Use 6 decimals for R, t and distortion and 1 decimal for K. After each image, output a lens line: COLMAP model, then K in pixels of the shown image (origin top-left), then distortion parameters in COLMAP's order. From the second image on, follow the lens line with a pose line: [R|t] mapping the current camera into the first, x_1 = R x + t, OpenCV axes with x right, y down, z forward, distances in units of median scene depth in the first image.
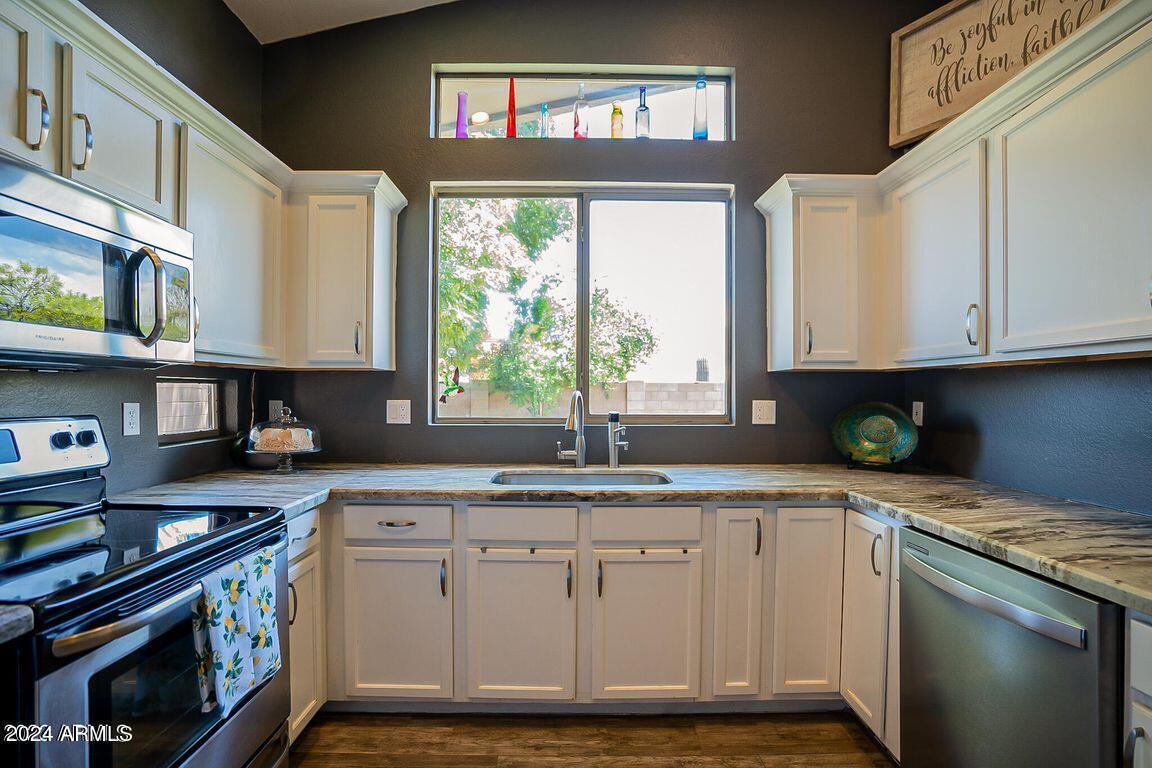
lens RADIAL K [[532.7, 0, 575.2], [0, 532.7, 395.7], [0, 0, 1]] dist [-0.050187, 0.015856]
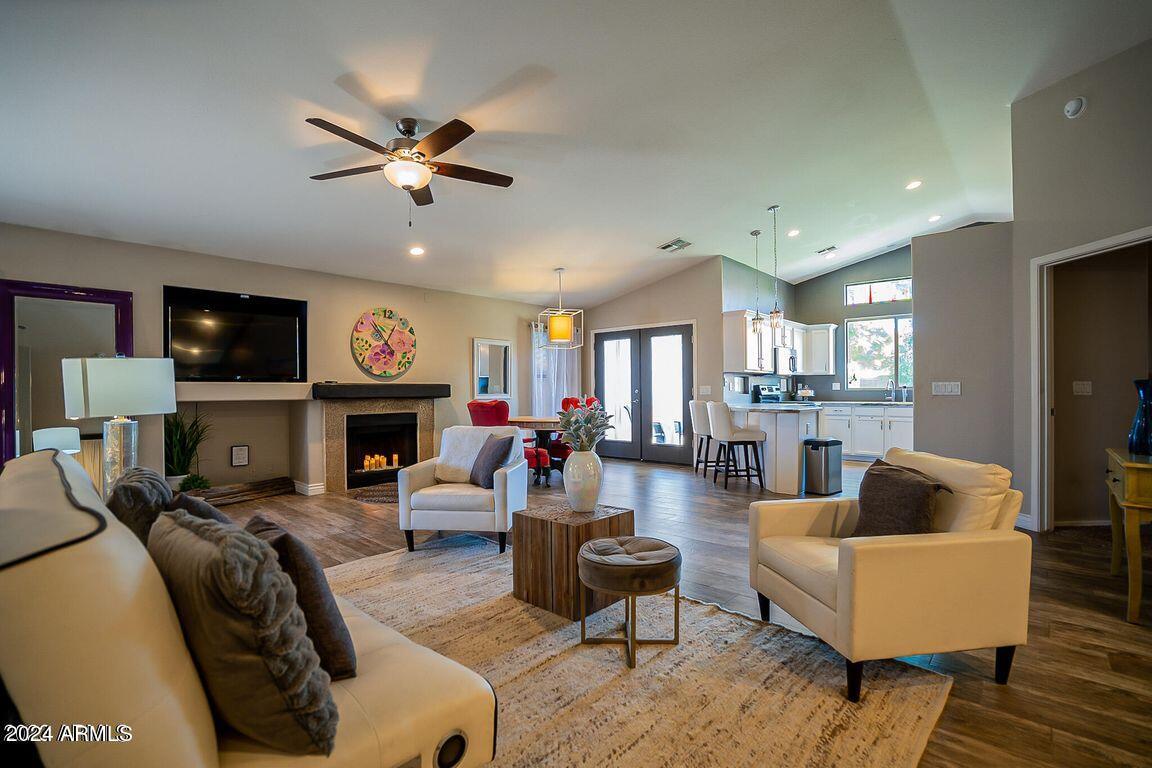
lens RADIAL K [[532.7, 0, 578.0], [0, 532.7, 391.2], [0, 0, 1]] dist [-0.050187, 0.015856]
pose [[0.744389, -0.005799, -0.667721, 0.858125], [0.003576, 0.999983, -0.004699, 0.086364], [0.667737, 0.001110, 0.744397, -3.249117]]
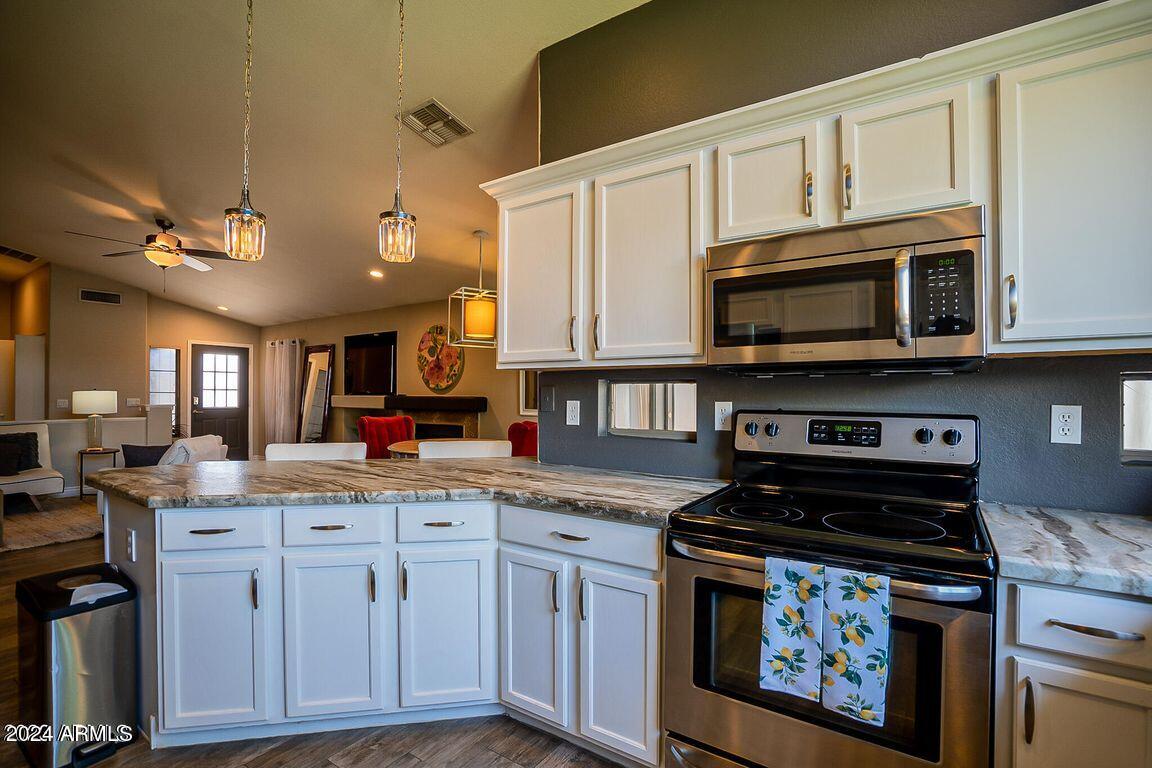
lens RADIAL K [[532.7, 0, 580.4], [0, 532.7, 392.2], [0, 0, 1]] dist [-0.050187, 0.015856]
pose [[-0.559008, -0.004572, -0.829150, 0.243155], [-0.007148, 0.999974, -0.000695, -0.000959], [0.829132, 0.005538, -0.559026, 0.684409]]
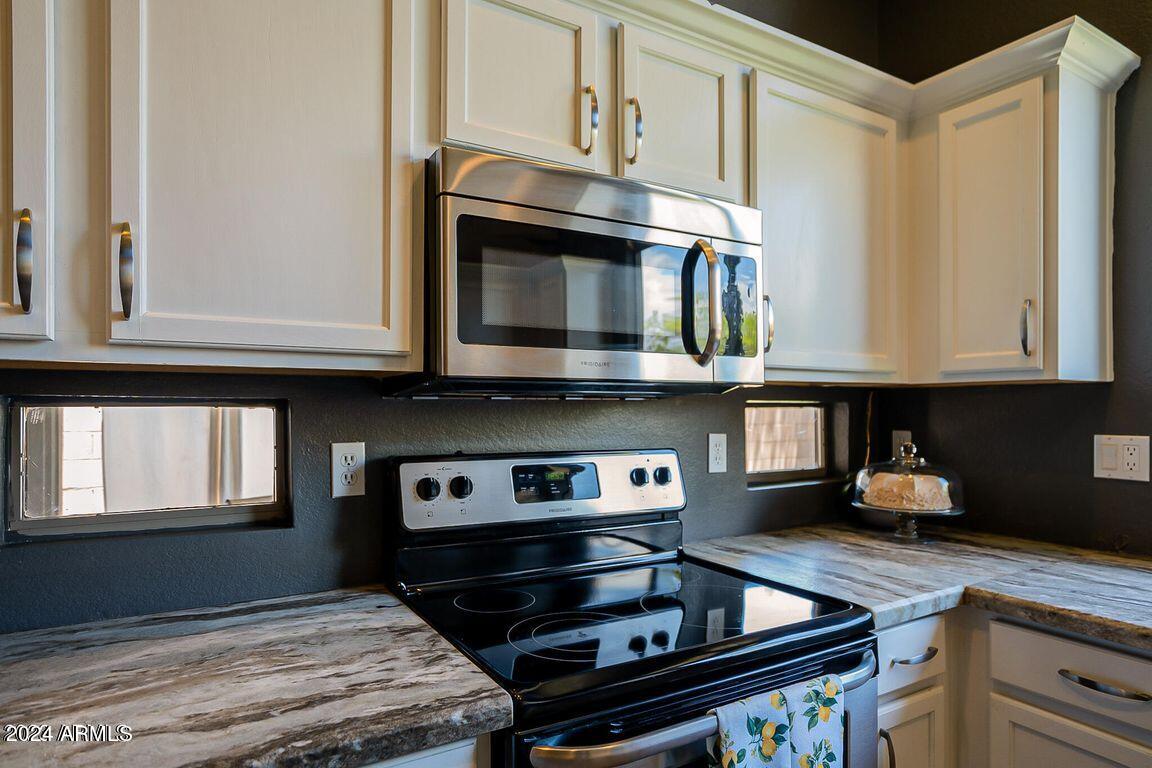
lens RADIAL K [[671.2, 0, 573.8], [0, 671.2, 407.2], [0, 0, 1]] dist [-0.013237, 0.014564]
pose [[0.508791, -0.006800, -0.860863, -0.034509], [-0.002137, 0.999956, -0.009161, -0.015531], [0.860888, 0.006501, 0.508754, 0.208437]]
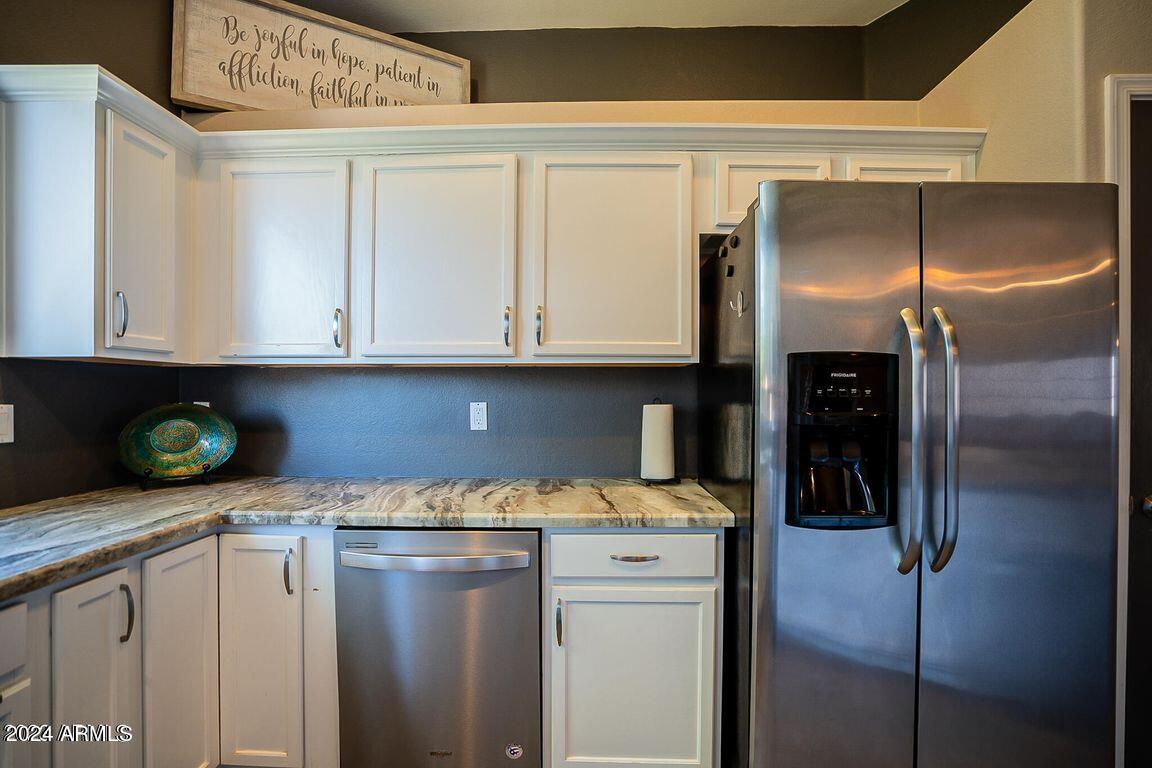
lens RADIAL K [[532.7, 0, 576.4], [0, 532.7, 393.5], [0, 0, 1]] dist [-0.050187, 0.015856]
pose [[0.034876, -0.001926, 0.999390, -0.243865], [0.004788, 0.999987, 0.001760, -0.001184], [-0.999380, 0.004724, 0.034885, 0.384177]]
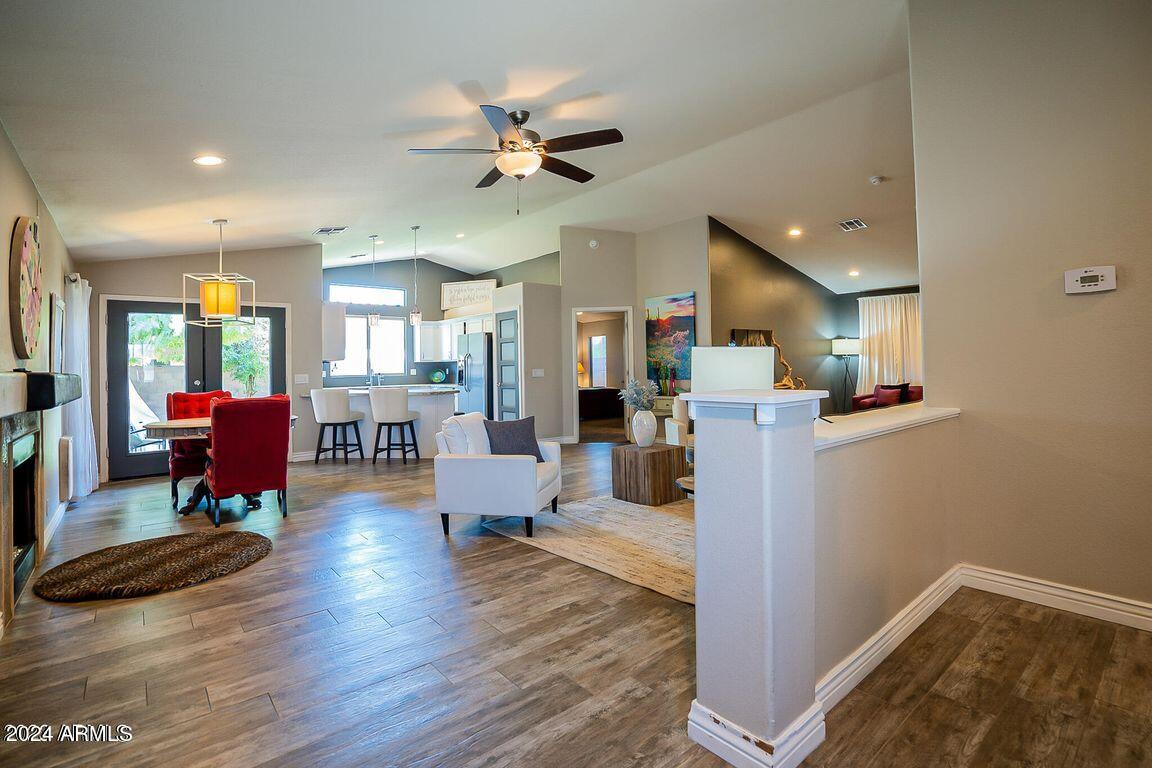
lens RADIAL K [[532.7, 0, 589.7], [0, 532.7, 358.5], [0, 0, 1]] dist [-0.050187, 0.015856]
pose [[0.762720, -0.009890, 0.646653, -1.577791], [0.027276, 0.999485, -0.016885, 0.040058], [-0.646154, 0.030517, 0.762597, -3.796134]]
